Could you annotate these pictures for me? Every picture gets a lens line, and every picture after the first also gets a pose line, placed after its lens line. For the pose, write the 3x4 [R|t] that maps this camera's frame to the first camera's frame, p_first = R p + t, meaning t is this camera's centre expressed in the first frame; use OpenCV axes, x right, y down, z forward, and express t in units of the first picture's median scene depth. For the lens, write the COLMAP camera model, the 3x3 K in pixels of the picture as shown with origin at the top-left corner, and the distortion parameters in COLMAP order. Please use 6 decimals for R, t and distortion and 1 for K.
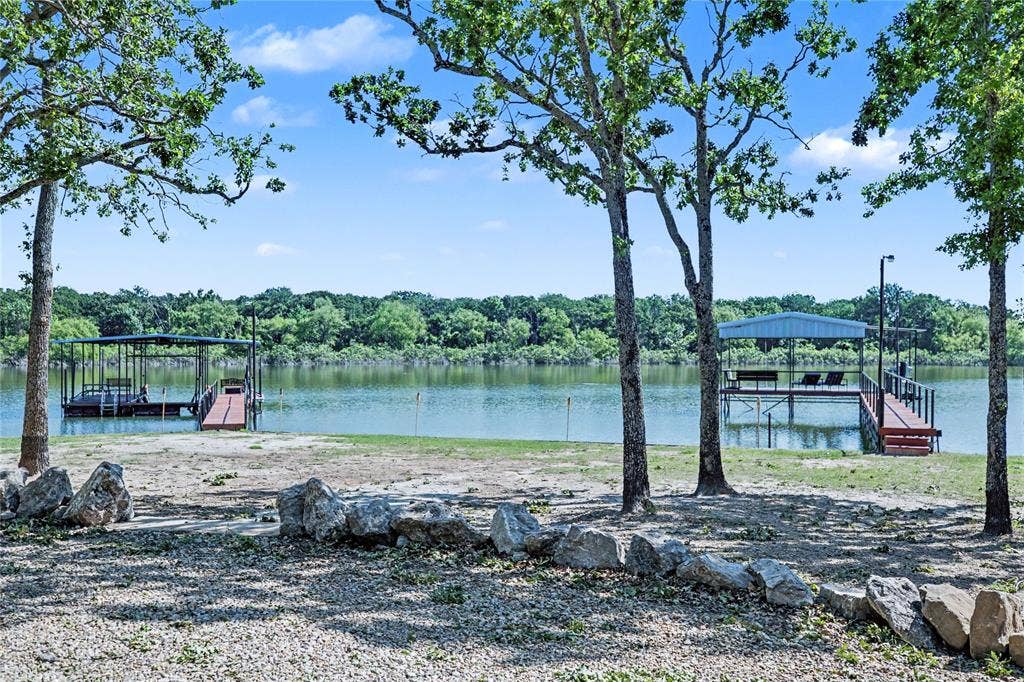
lens RADIAL K [[830.4, 0, 492.6], [0, 830.4, 340.2], [0, 0, 1]] dist [0.001667, 0.000641]
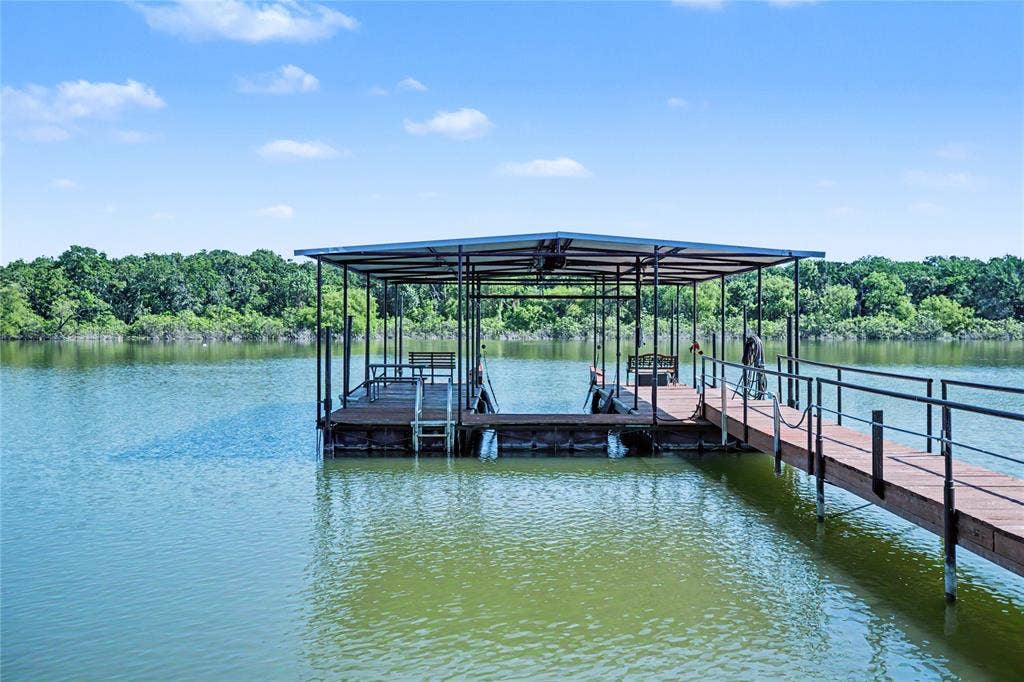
lens RADIAL K [[684.9, 0, 512.0], [0, 684.9, 341.0], [0, 0, 1]] dist [-0.006803, -0.001574]
pose [[0.971651, 0.002651, -0.236406, -0.129523], [0.003310, 0.999687, 0.024817, 0.012417], [0.236397, -0.024896, 0.971337, 0.259358]]
